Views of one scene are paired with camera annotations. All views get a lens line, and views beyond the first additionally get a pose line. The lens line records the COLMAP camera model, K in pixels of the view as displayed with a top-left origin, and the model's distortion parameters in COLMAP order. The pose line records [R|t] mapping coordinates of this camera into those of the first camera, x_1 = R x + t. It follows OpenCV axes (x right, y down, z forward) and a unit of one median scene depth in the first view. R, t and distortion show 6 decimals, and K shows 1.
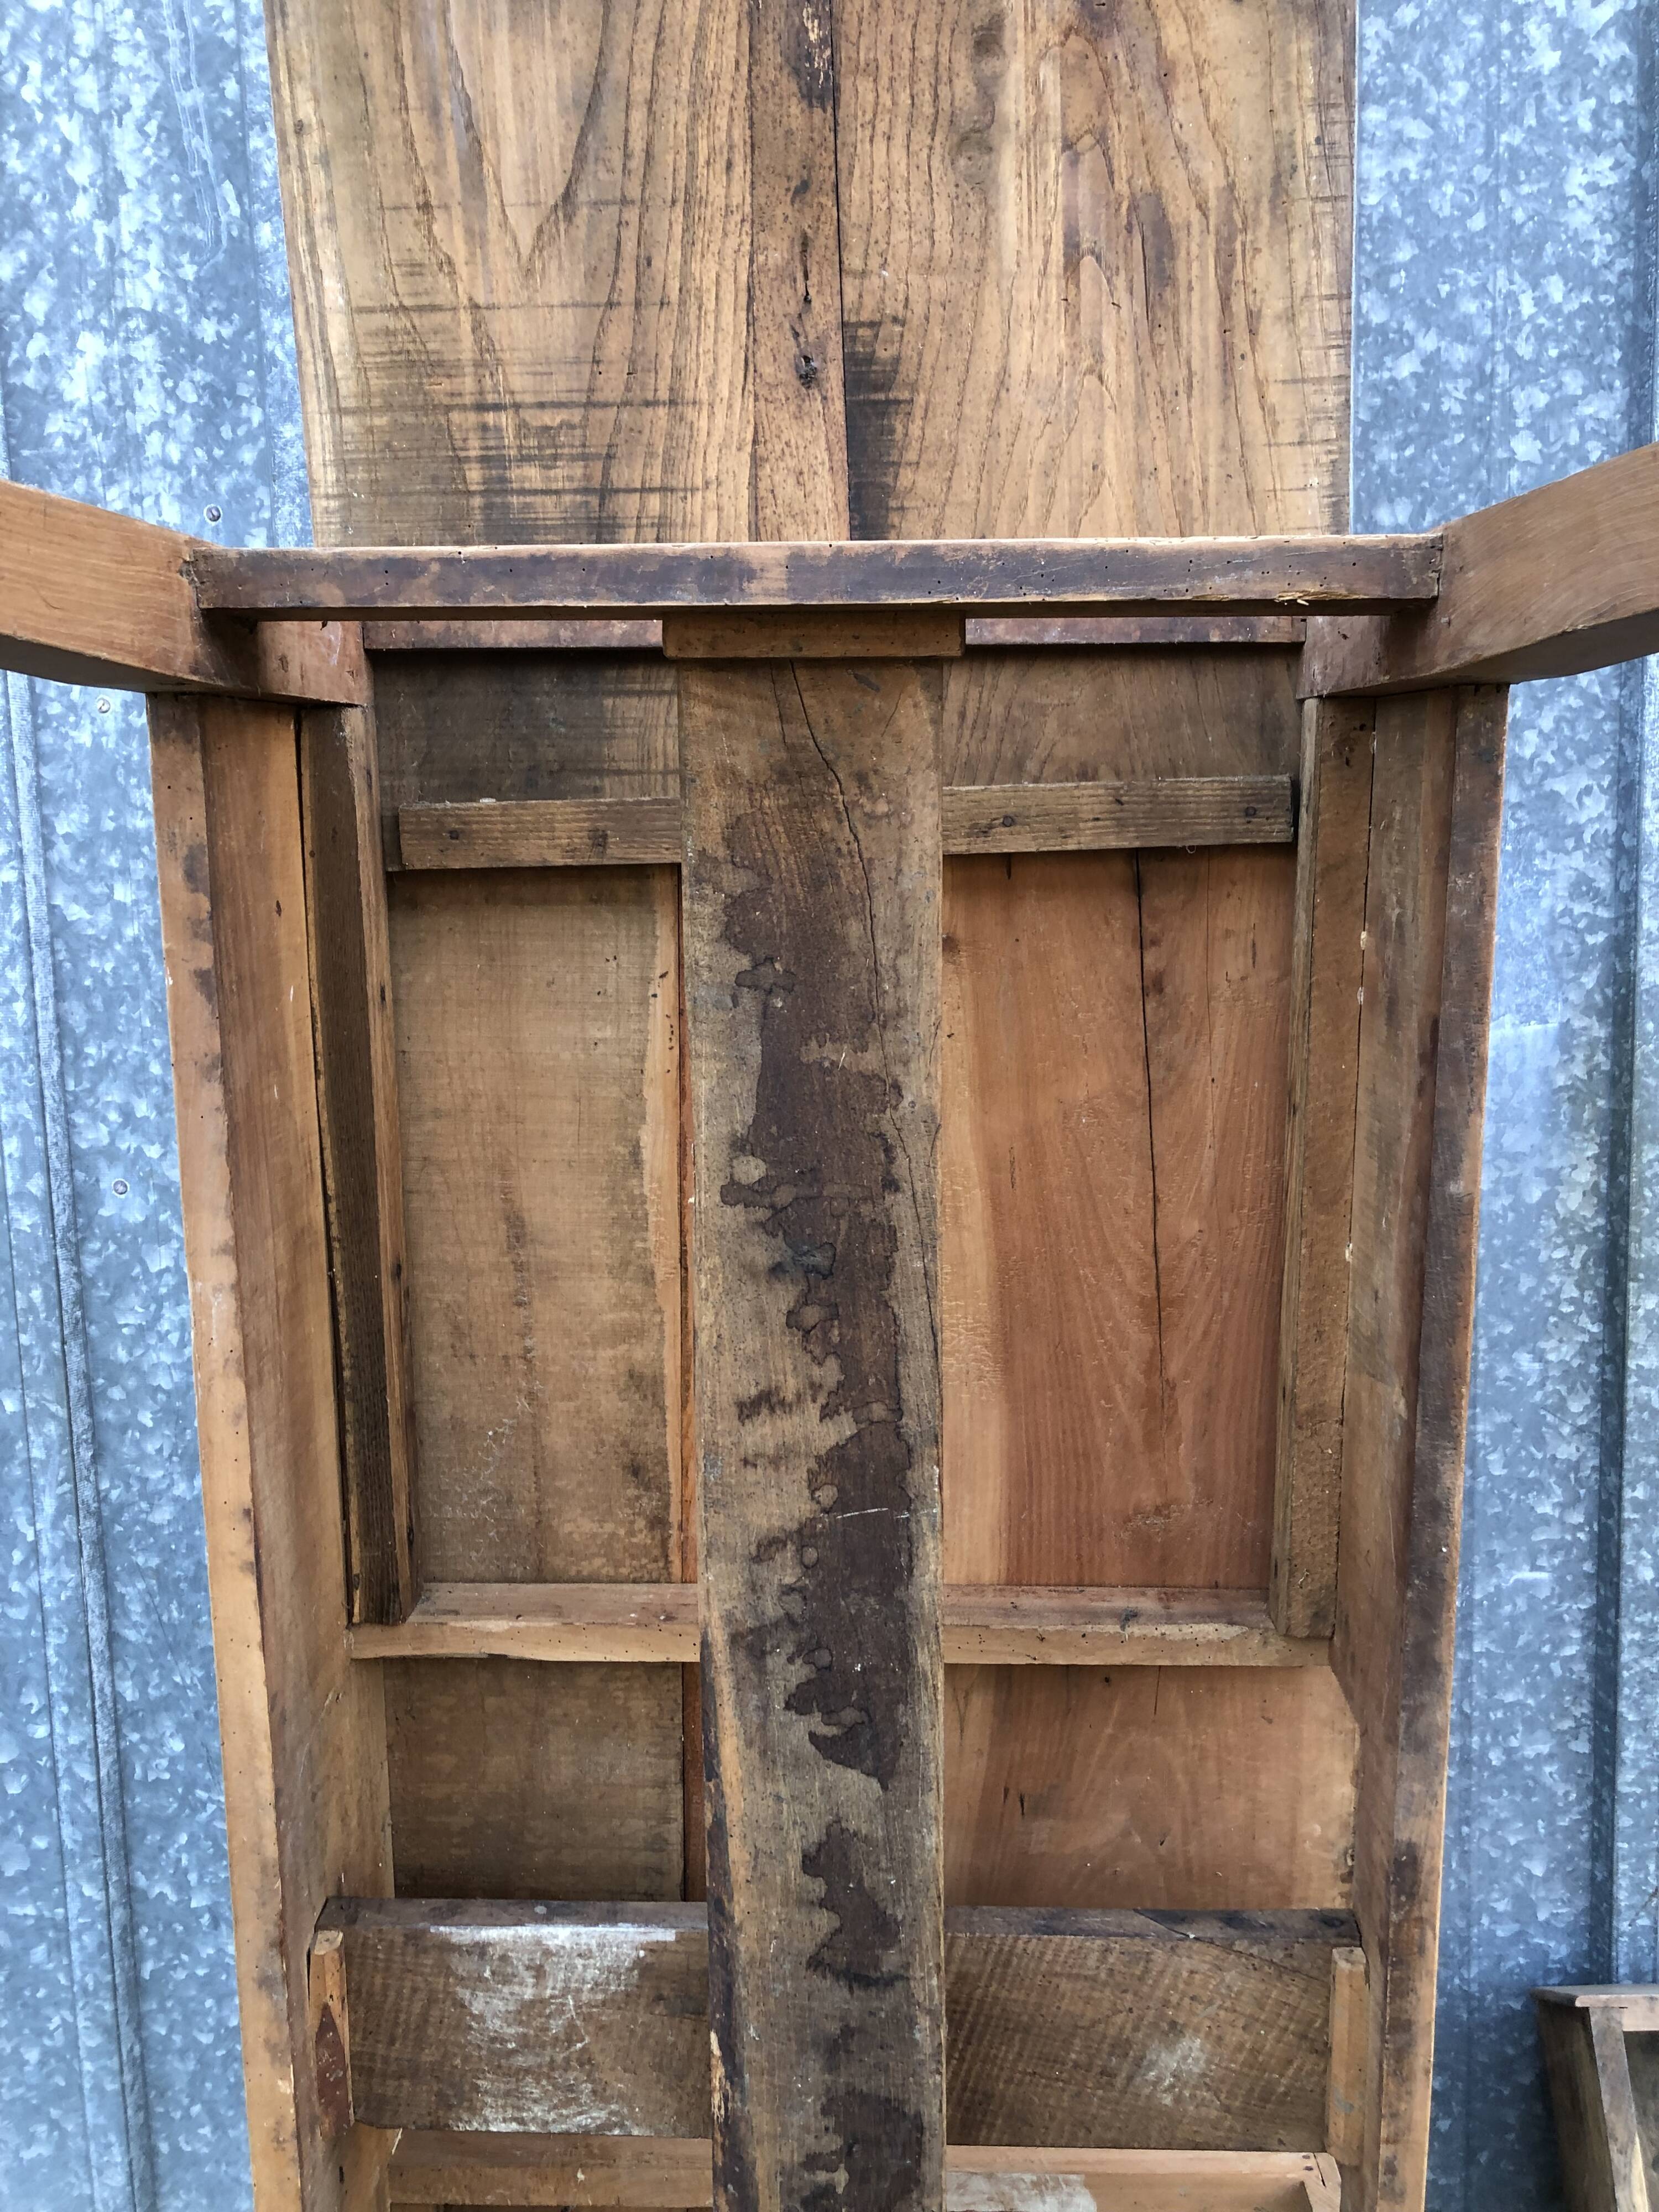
lens RADIAL K [[1815.7, 0, 848.0], [0, 1815.7, 1077.3], [0, 0, 1]] dist [-0.003798, 0.034458]
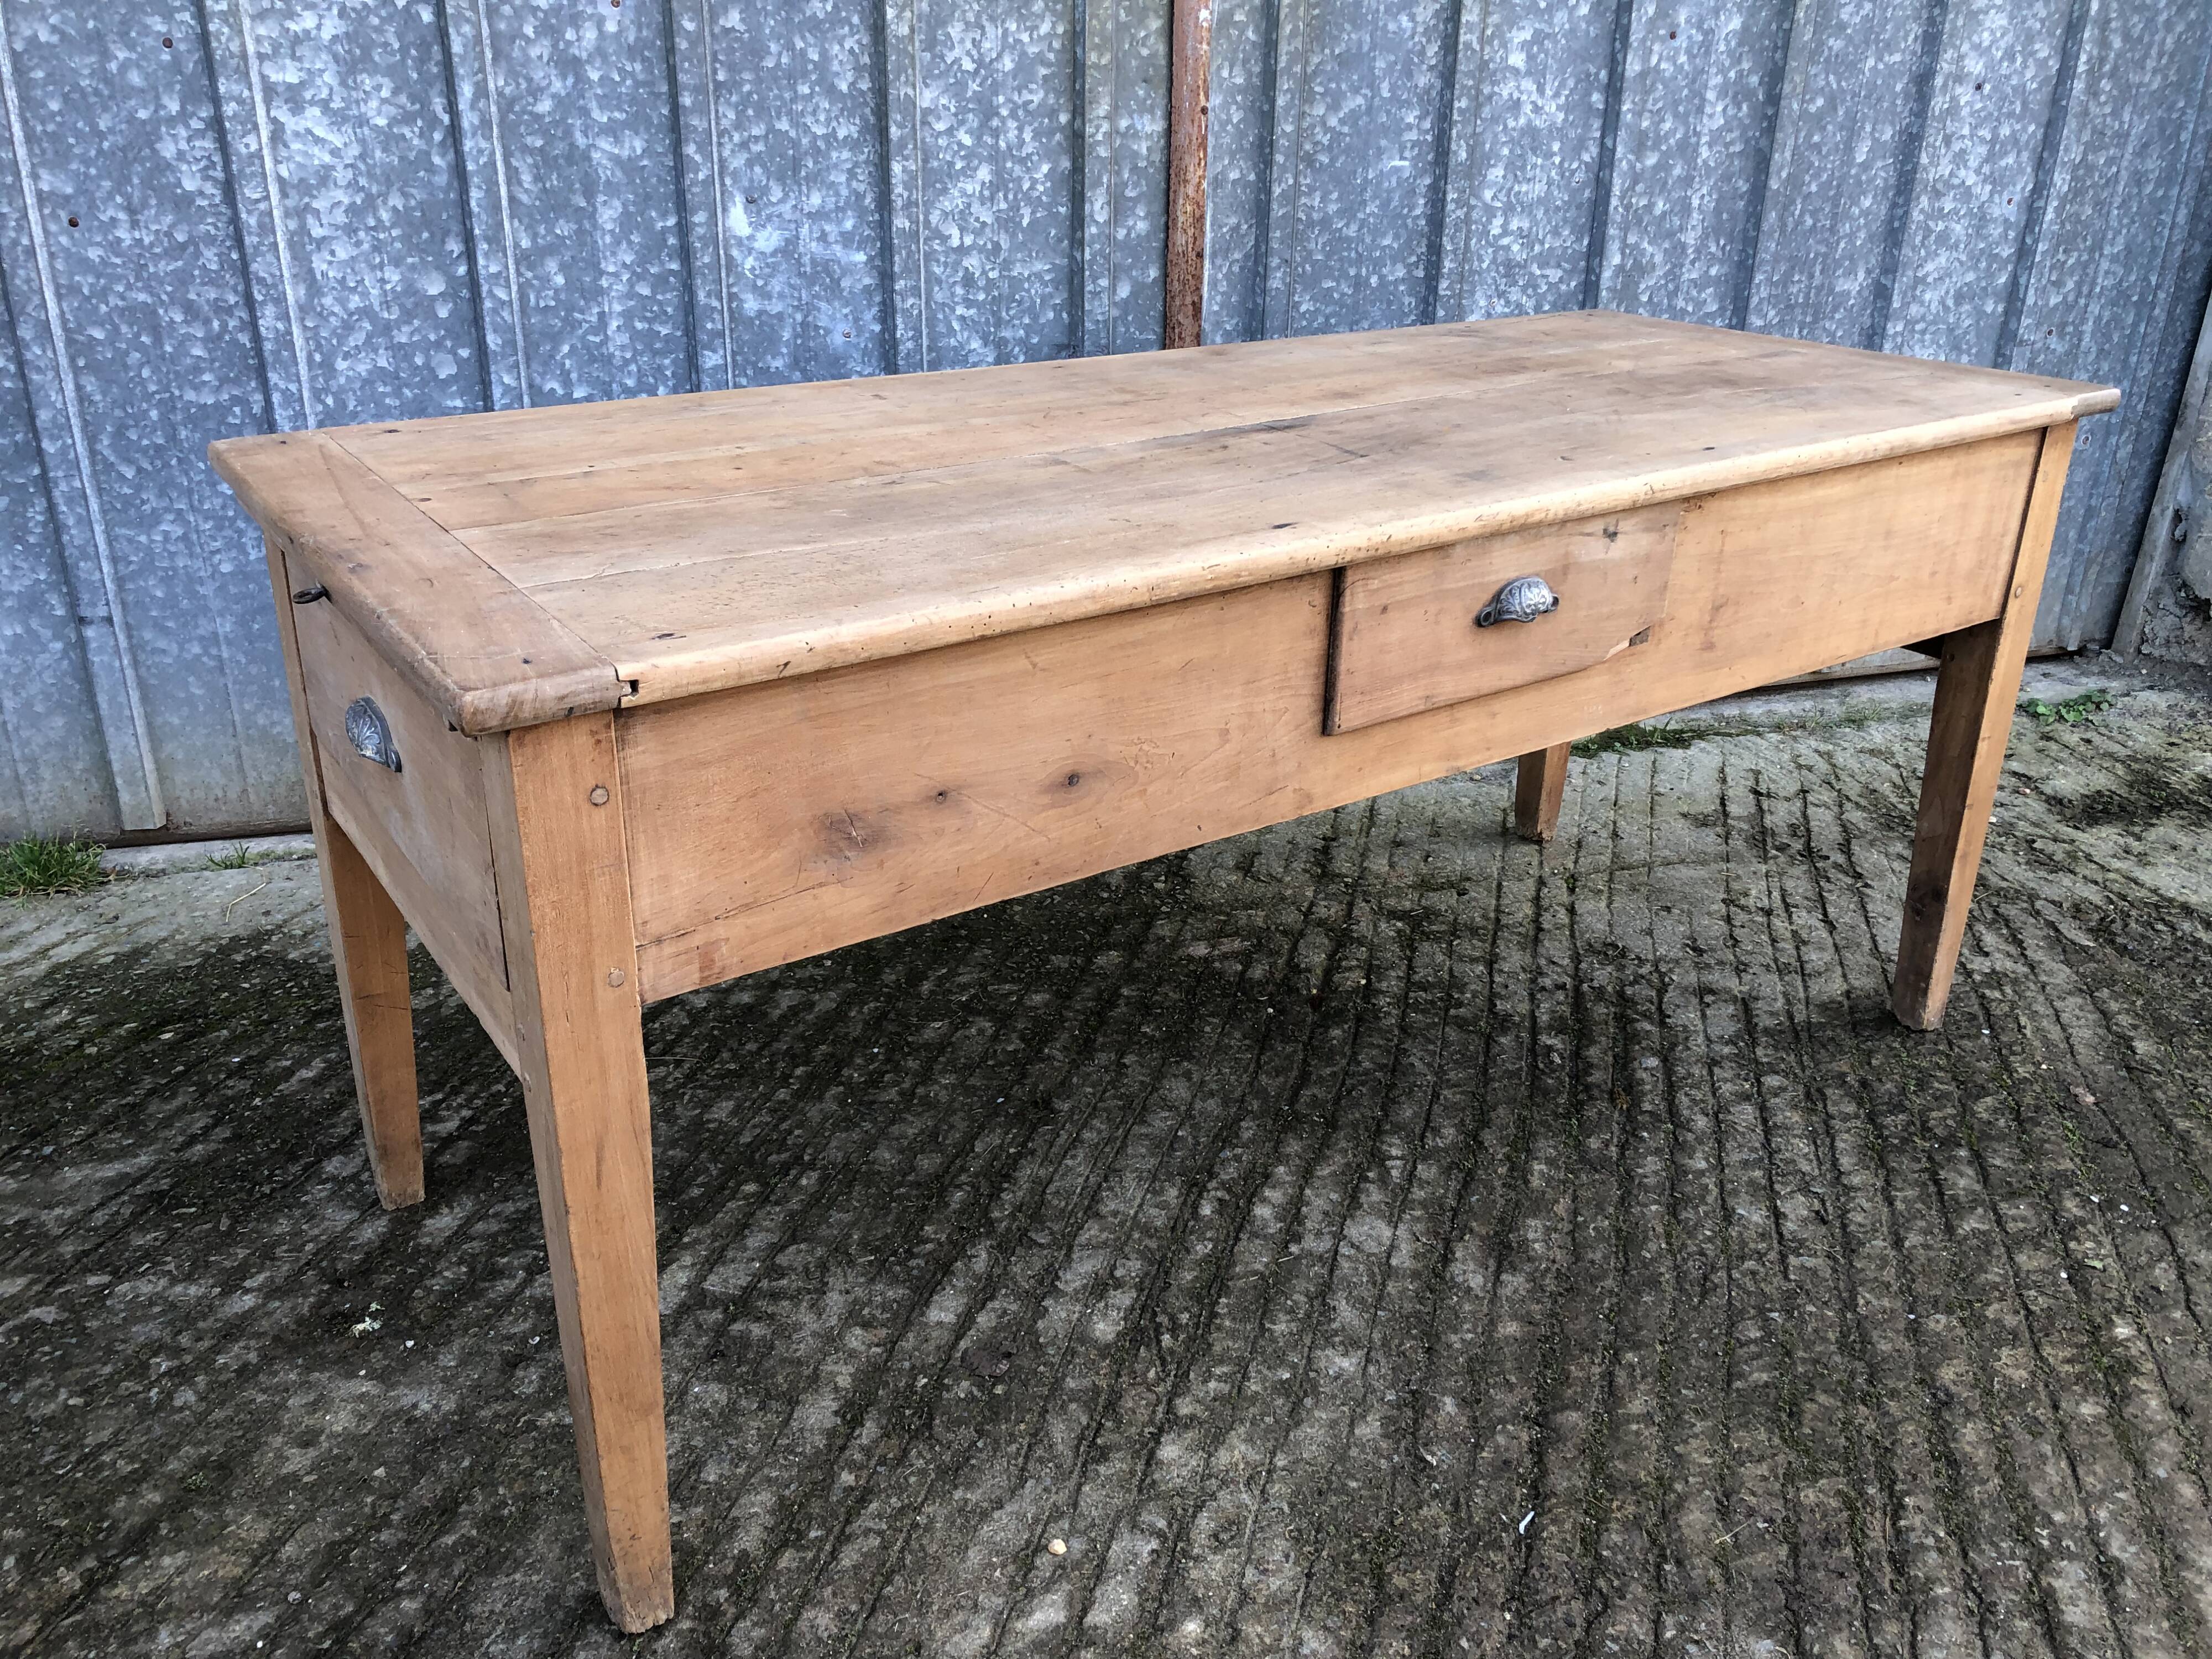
lens RADIAL K [[1815.7, 0, 1103.3], [0, 1815.7, 798.5], [0, 0, 1]] dist [-0.003798, 0.034458]
pose [[0.950730, -0.080995, 0.299252, -0.628761], [0.000344, 0.965544, 0.260240, 0.577332], [-0.310019, -0.247316, 0.918000, -0.875591]]
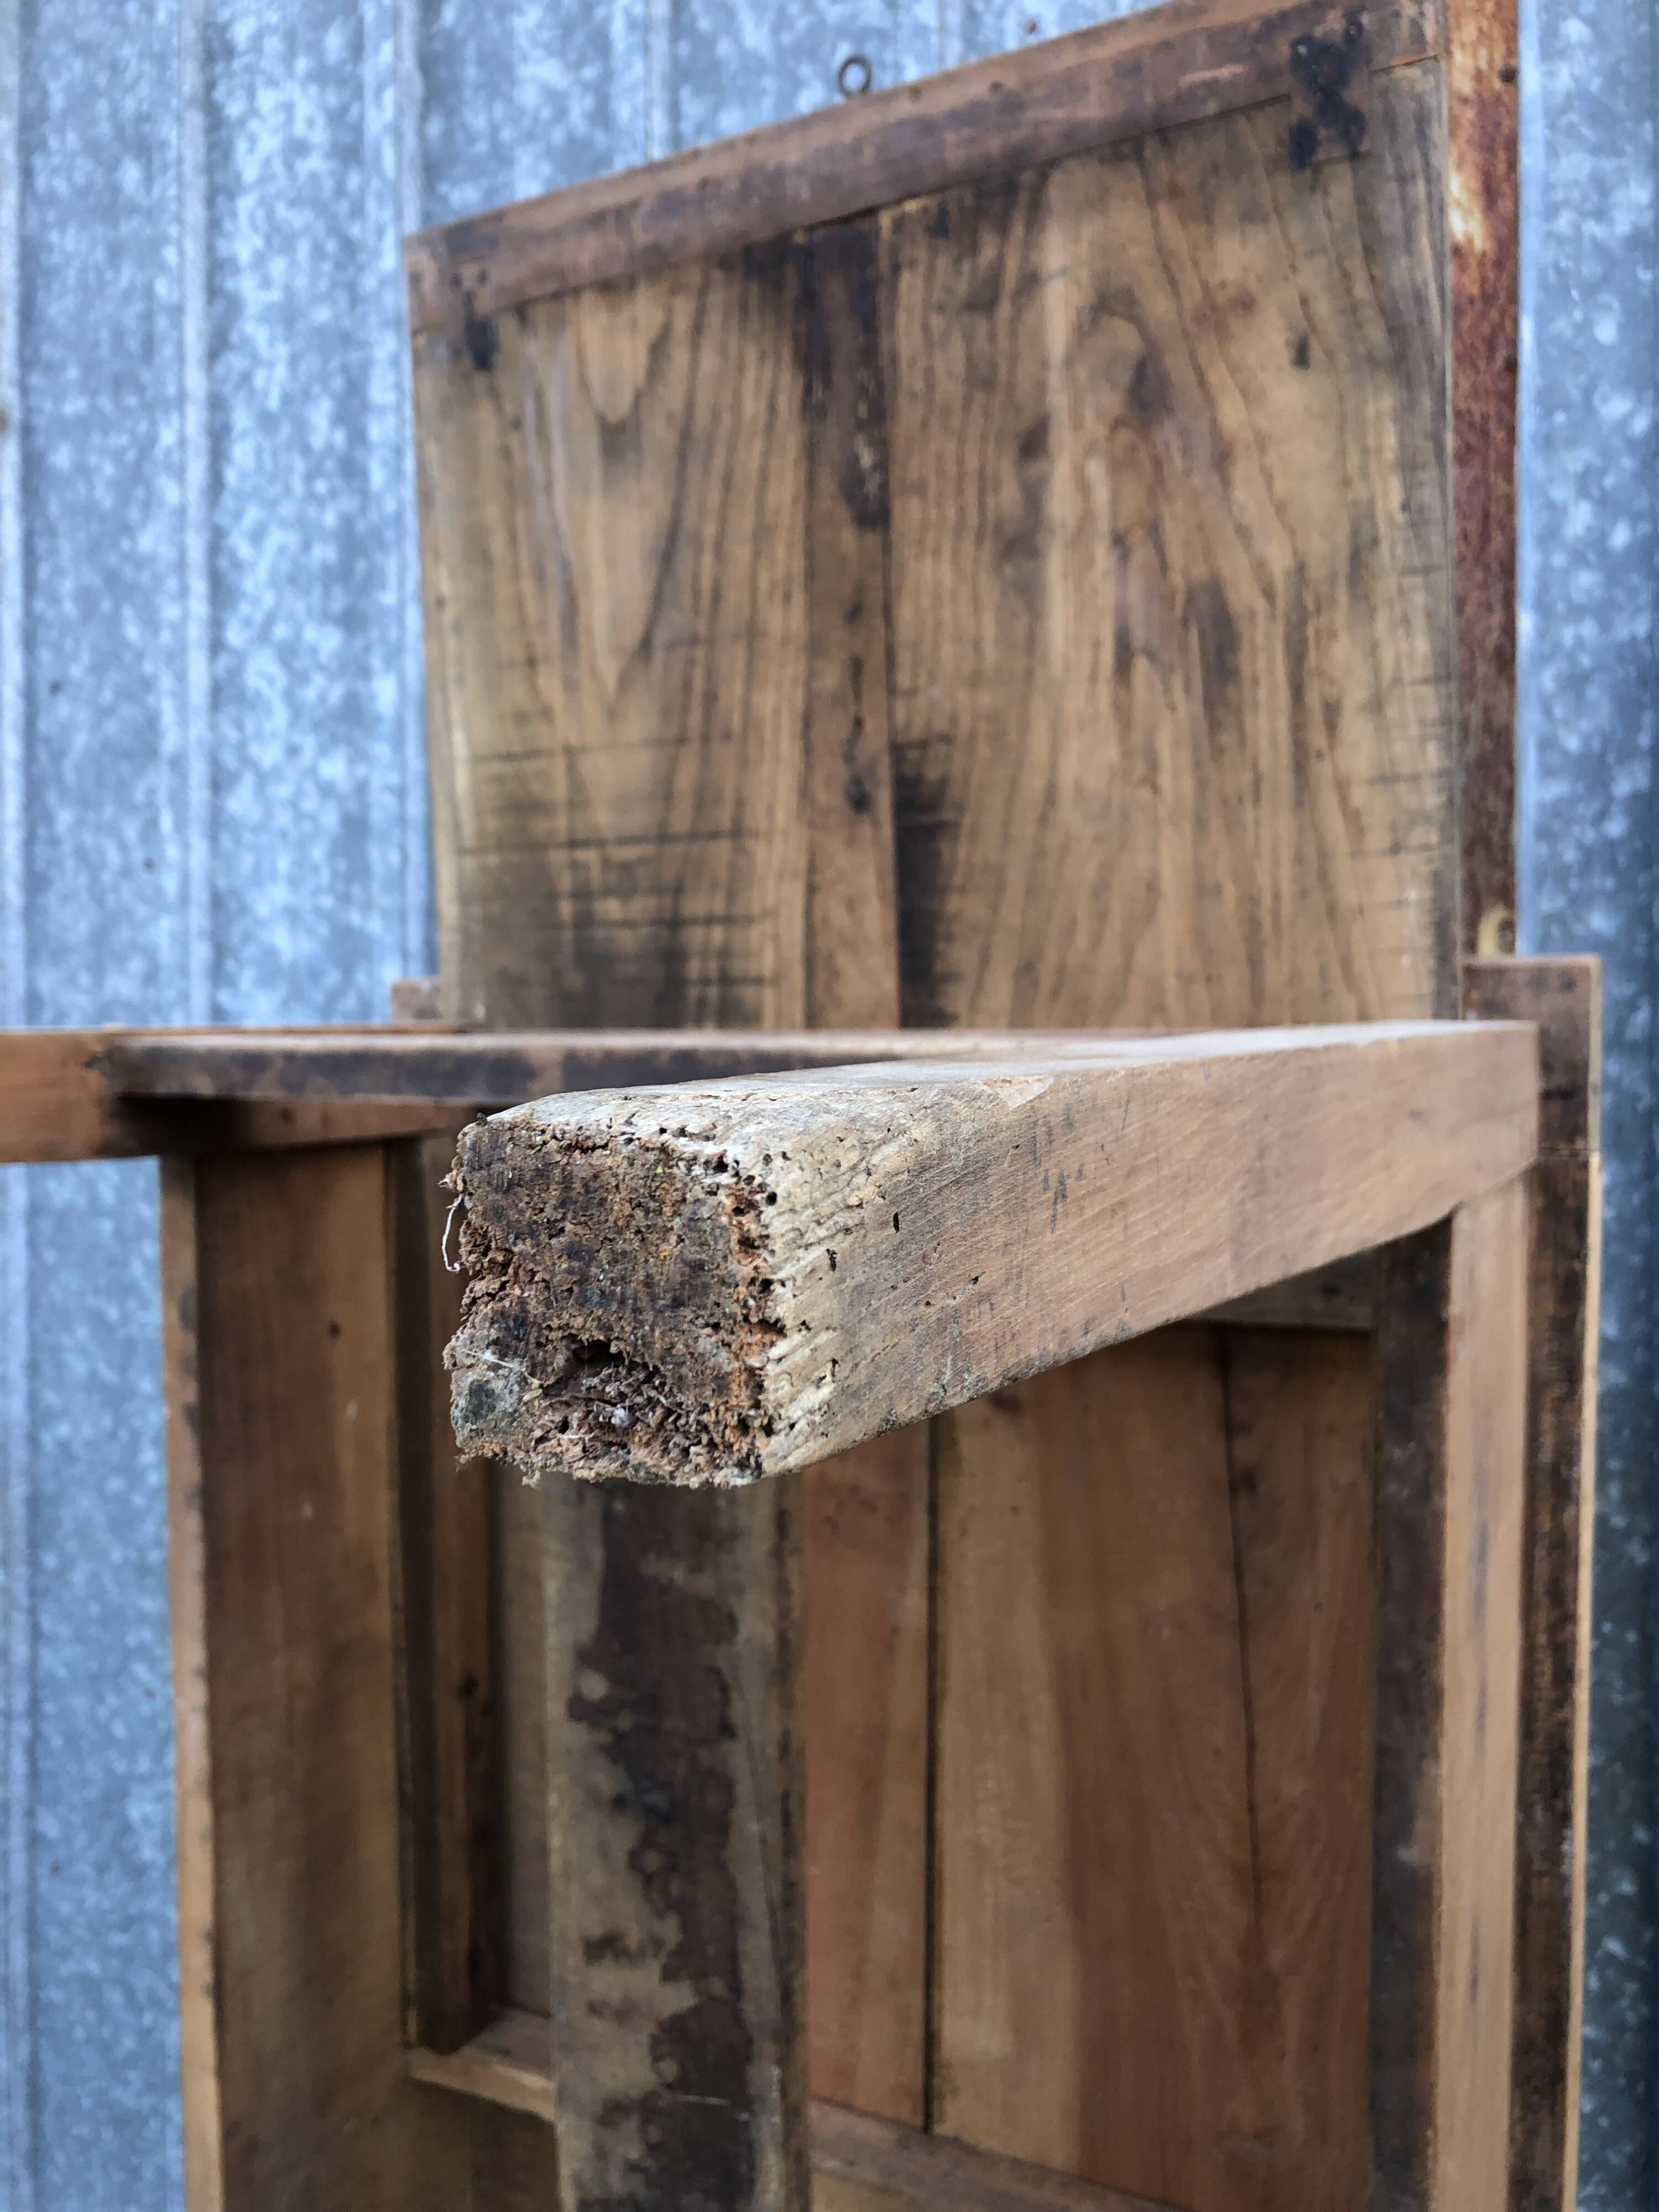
lens RADIAL K [[1815.7, 0, 830.2], [0, 1815.7, 1117.4], [0, 0, 1]] dist [-0.003798, 0.034458]
pose [[0.902925, 0.026569, -0.428976, 0.347762], [-0.072867, 0.993102, -0.091864, -0.125495], [0.423577, 0.114204, 0.898632, 0.153357]]
